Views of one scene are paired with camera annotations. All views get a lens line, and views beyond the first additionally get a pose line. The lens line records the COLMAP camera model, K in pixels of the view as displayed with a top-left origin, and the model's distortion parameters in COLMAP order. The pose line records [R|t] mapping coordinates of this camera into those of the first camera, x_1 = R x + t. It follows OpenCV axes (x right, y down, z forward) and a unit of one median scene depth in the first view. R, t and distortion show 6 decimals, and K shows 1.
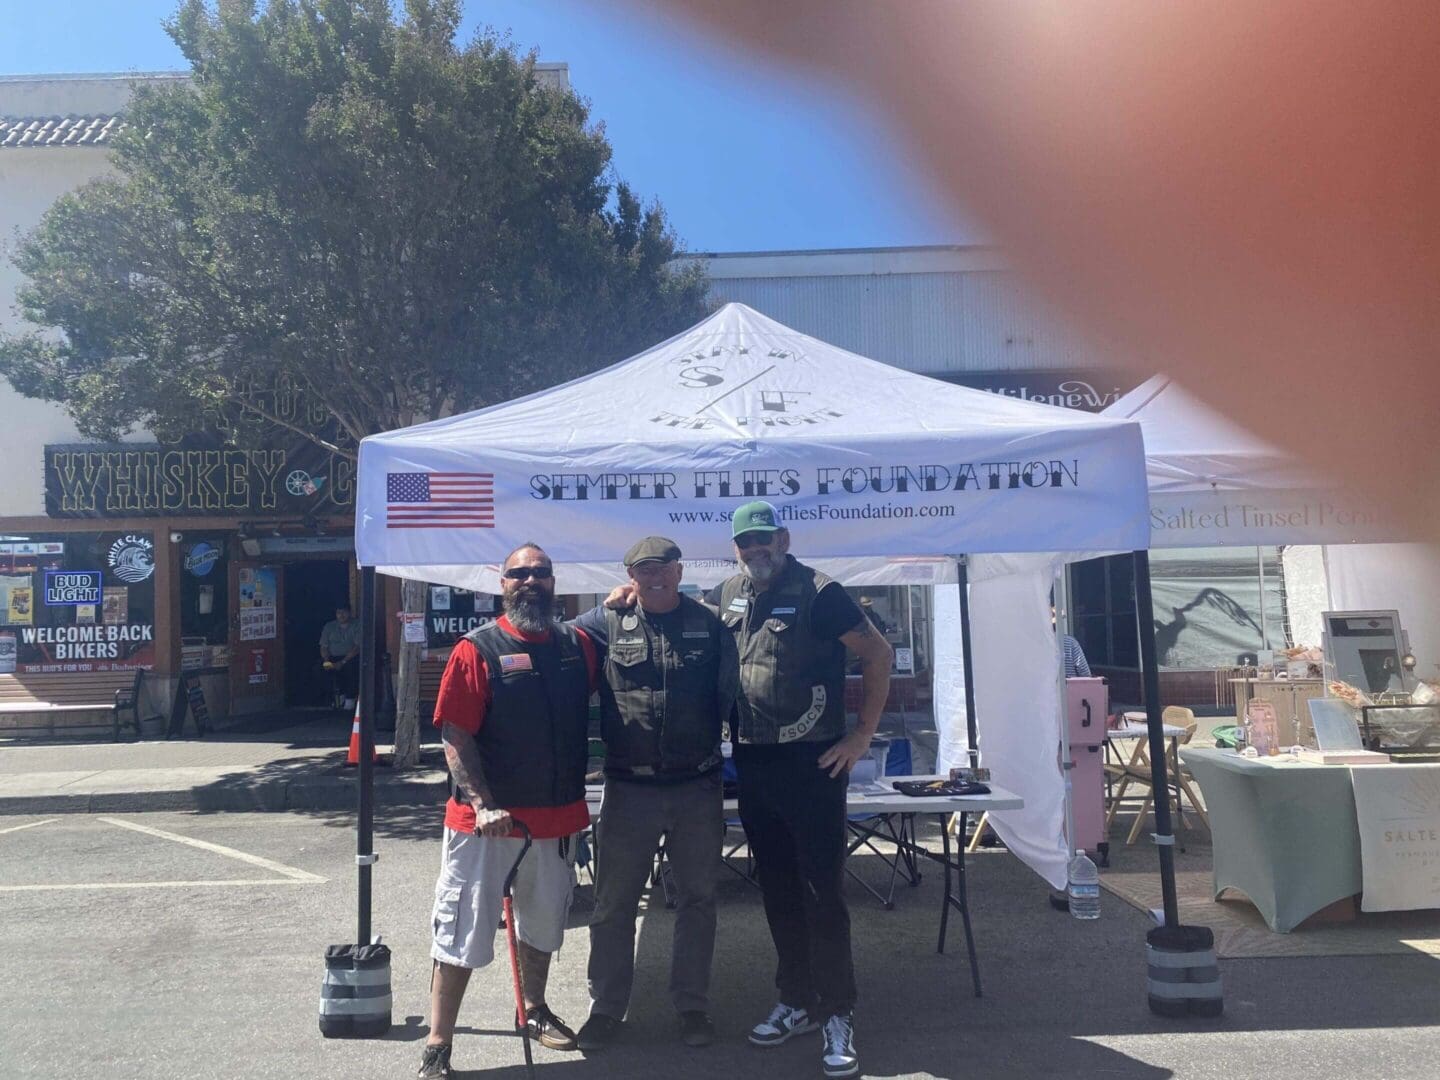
lens RADIAL K [[1128.8, 0, 715.1], [0, 1128.8, 520.0], [0, 0, 1]] dist [0.056557, -0.061210]
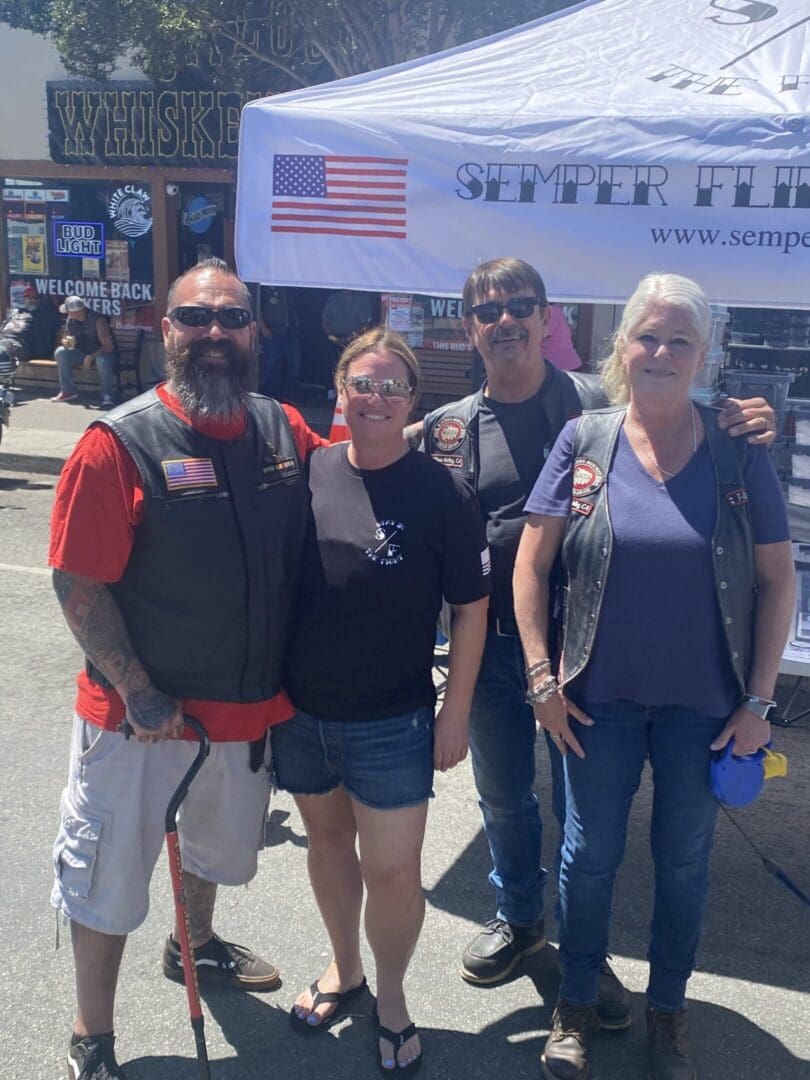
lens RADIAL K [[1226.2, 0, 368.8], [0, 1226.2, 526.7], [0, 0, 1]] dist [0.057267, -0.139004]
pose [[0.945310, 0.123506, -0.301887, 0.028915], [-0.034516, 0.958220, 0.283940, -0.025700], [0.324343, -0.257992, 0.910078, 0.152199]]
